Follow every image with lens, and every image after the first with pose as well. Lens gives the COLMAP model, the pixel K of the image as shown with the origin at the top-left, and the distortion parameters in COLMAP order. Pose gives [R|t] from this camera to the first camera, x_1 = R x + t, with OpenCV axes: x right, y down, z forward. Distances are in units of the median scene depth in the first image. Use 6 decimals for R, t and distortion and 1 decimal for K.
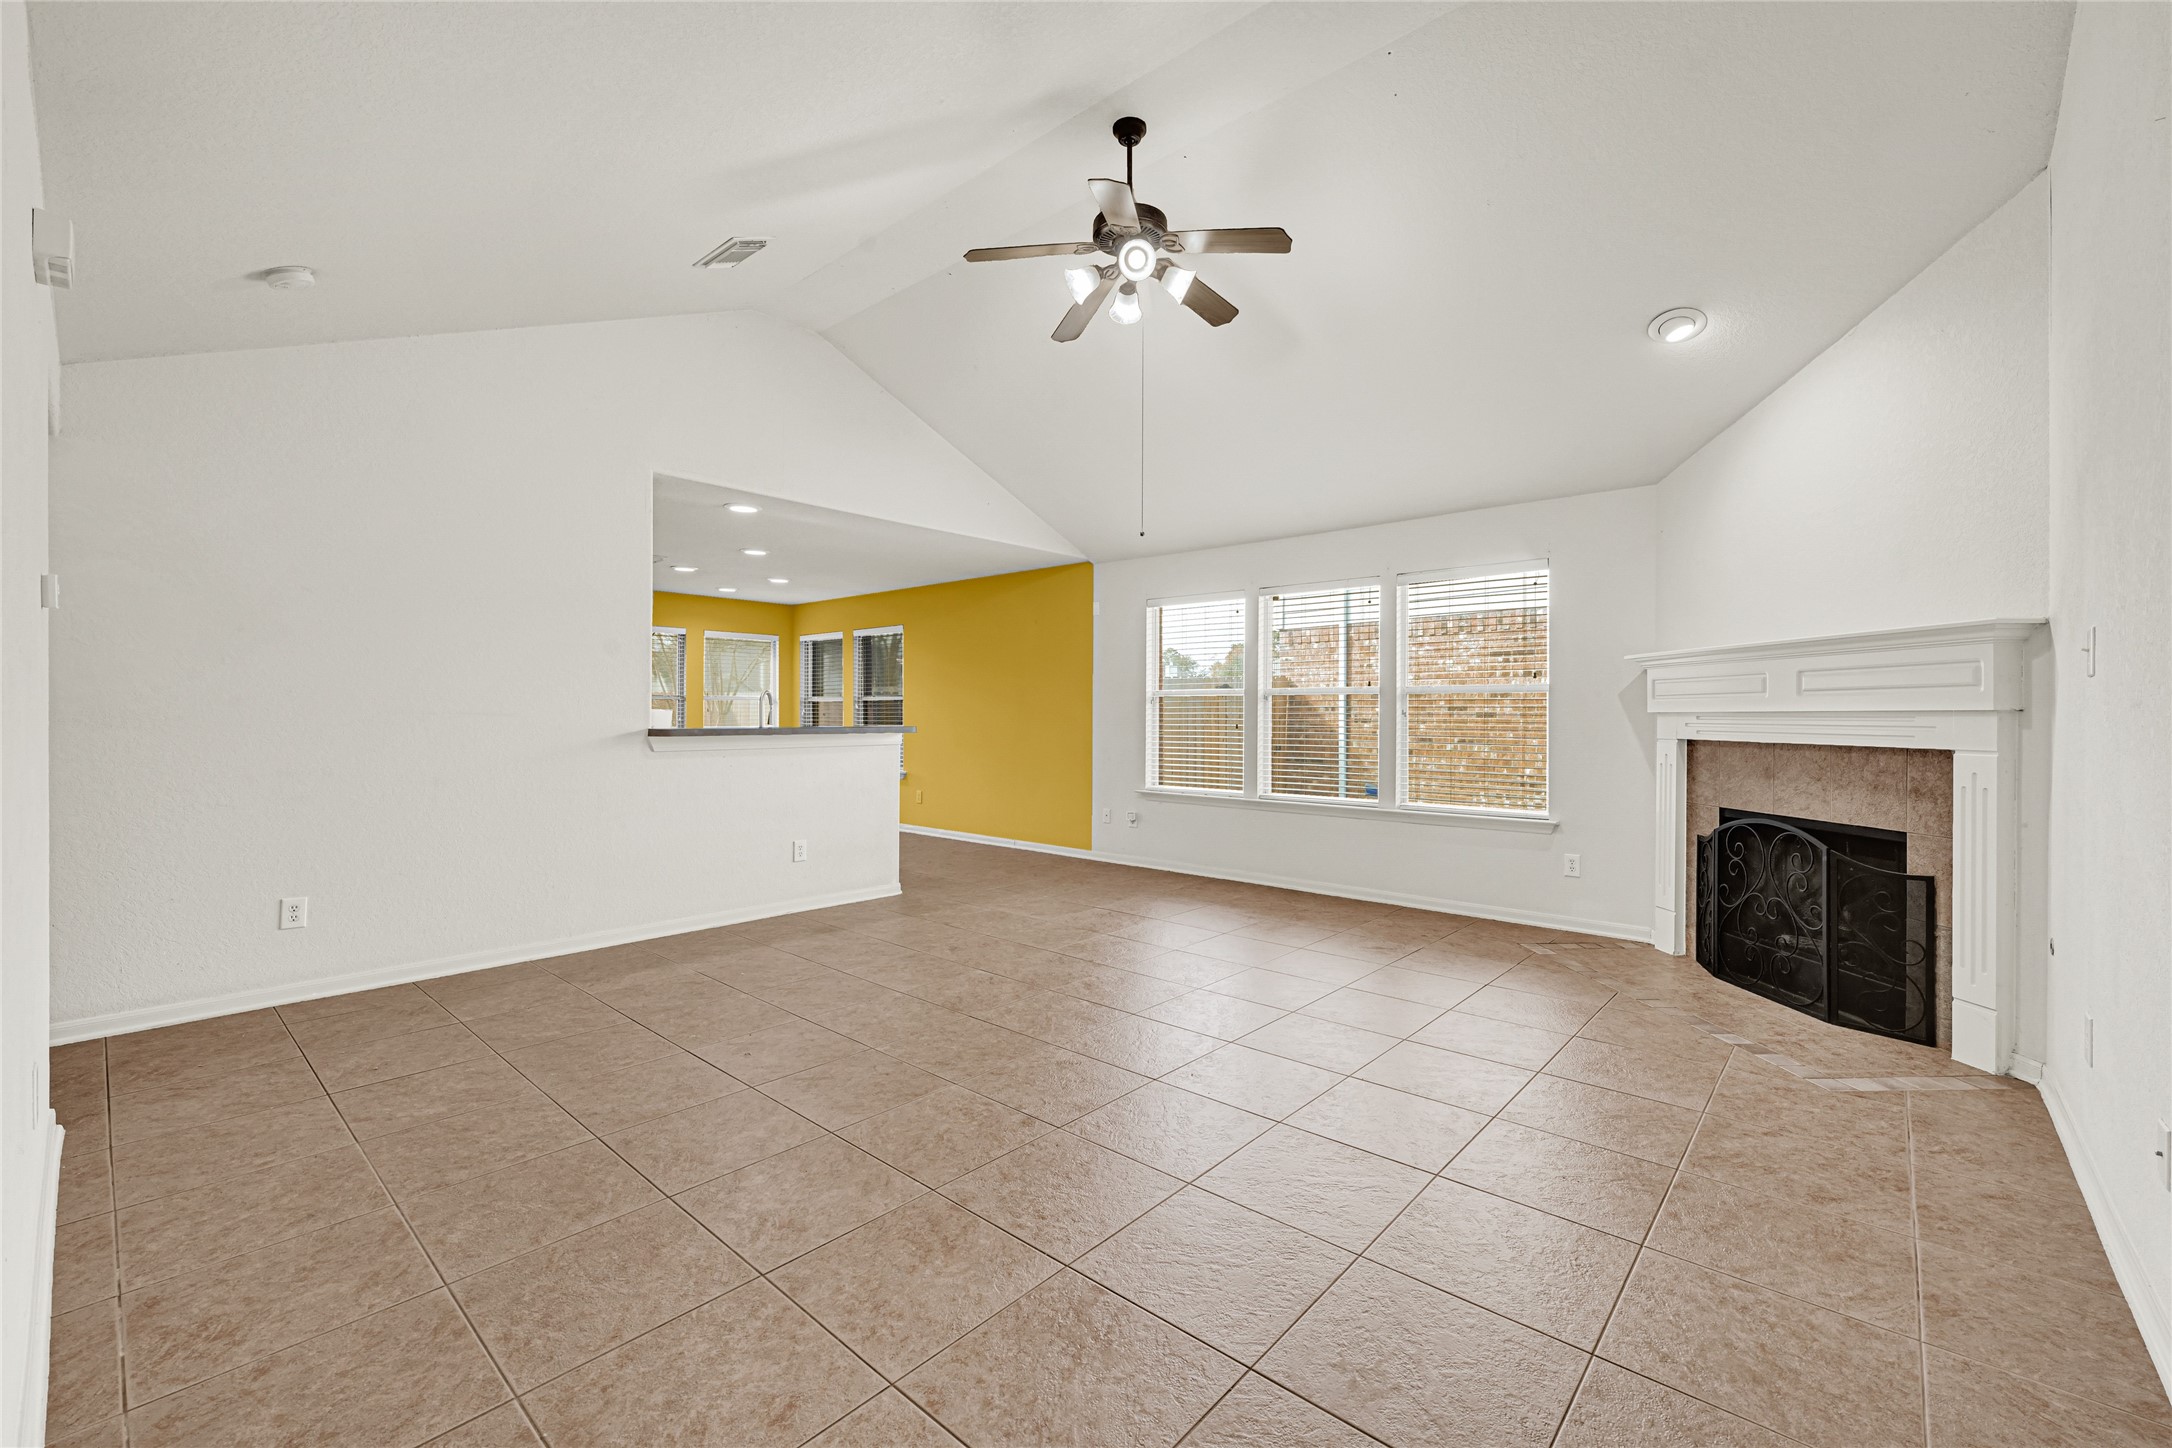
lens RADIAL K [[890.6, 0, 1088.5], [0, 890.6, 717.1], [0, 0, 1]] dist [0.000261, 0.000018]
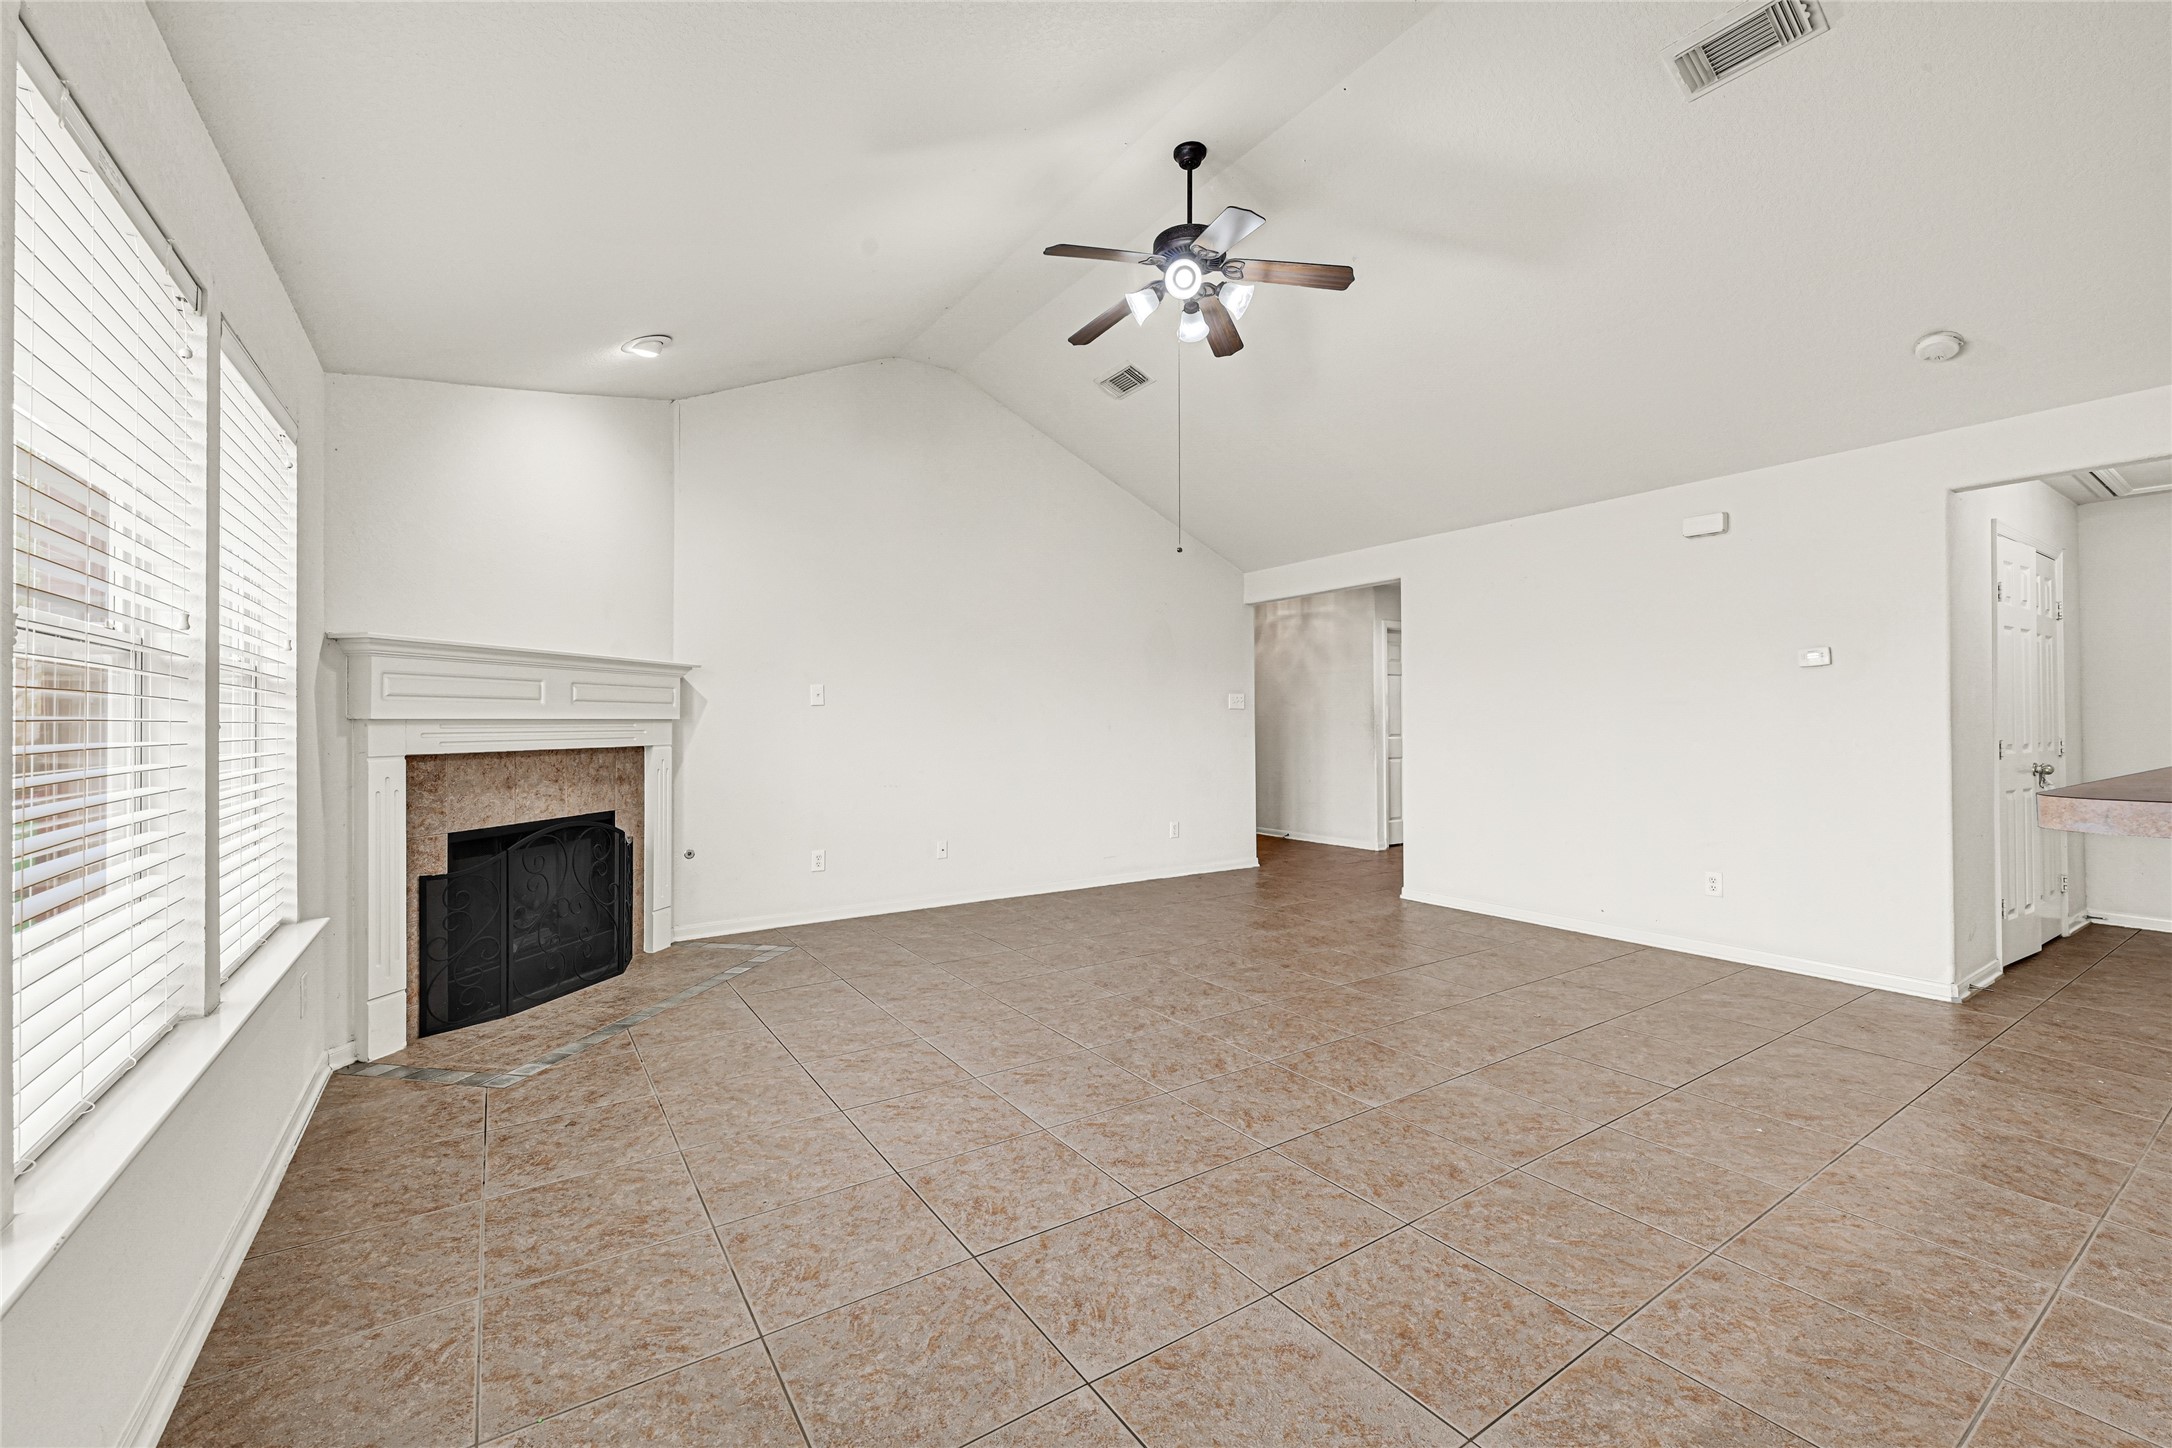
lens RADIAL K [[890.6, 0, 1089.8], [0, 890.6, 724.0], [0, 0, 1]] dist [0.000261, 0.000018]
pose [[-0.967481, 0.000078, 0.252943, -0.096115], [0.000476, 0.999999, 0.001513, -0.002005], [-0.252943, 0.001584, -0.967480, 1.931536]]
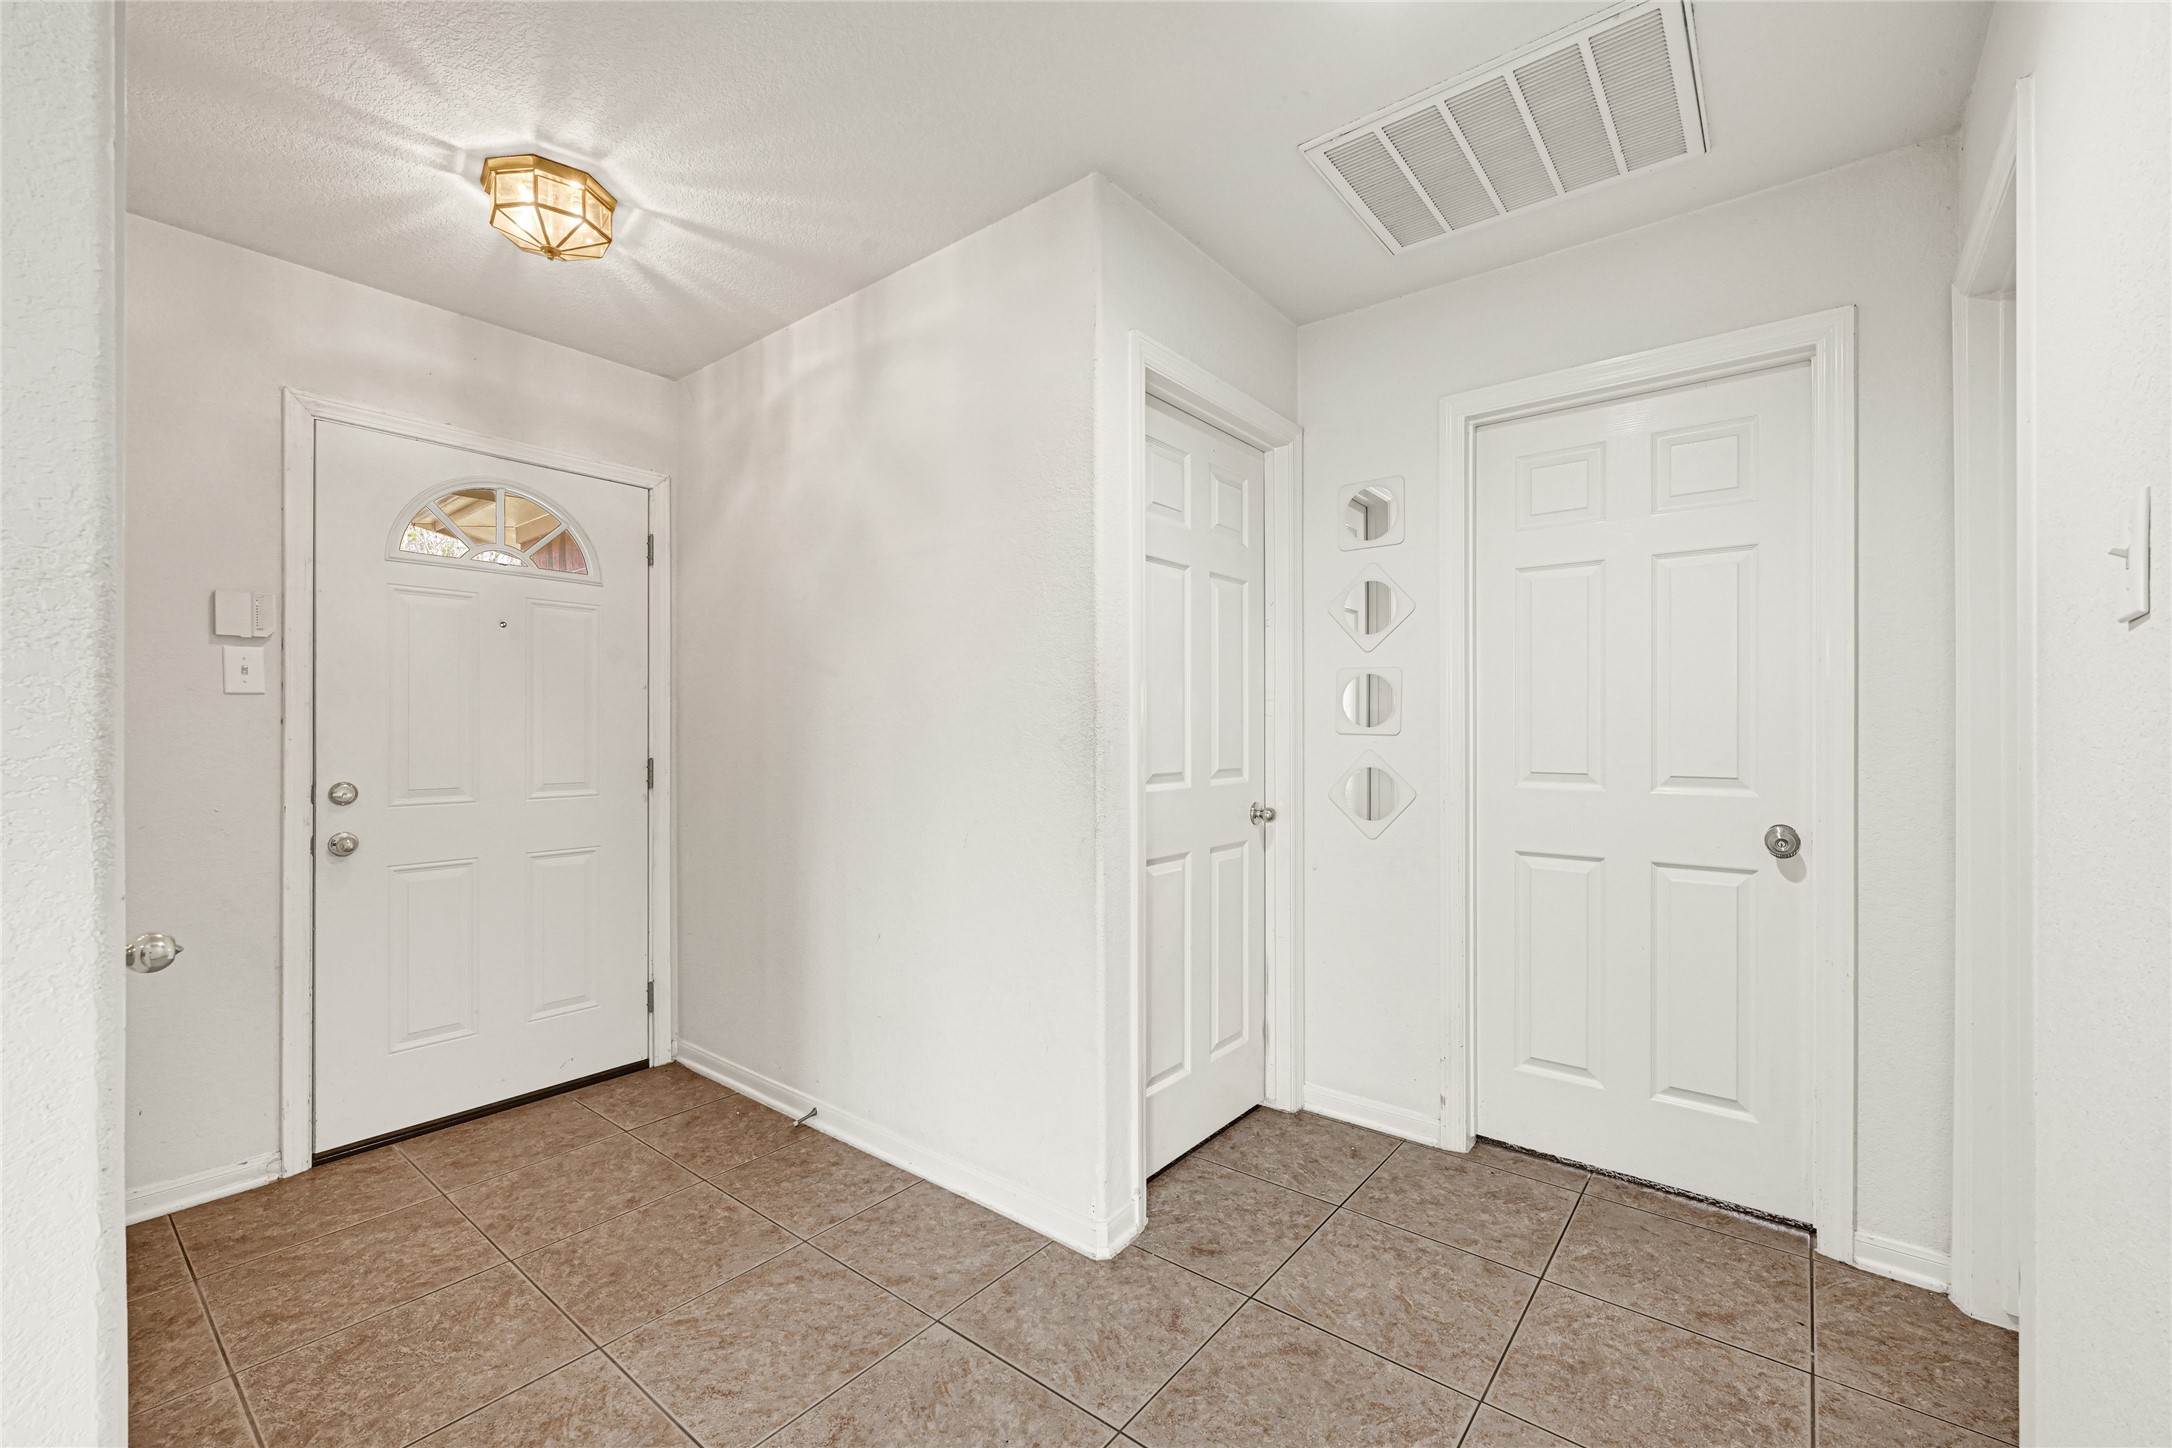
lens RADIAL K [[890.6, 0, 1078.4], [0, 890.6, 717.1], [0, 0, 1]] dist [0.000261, 0.000018]
pose [[-0.998344, -0.005101, -0.057299, -0.105744], [-0.005518, 0.999959, 0.007111, -0.003731], [0.057261, 0.007416, -0.998332, 1.718974]]
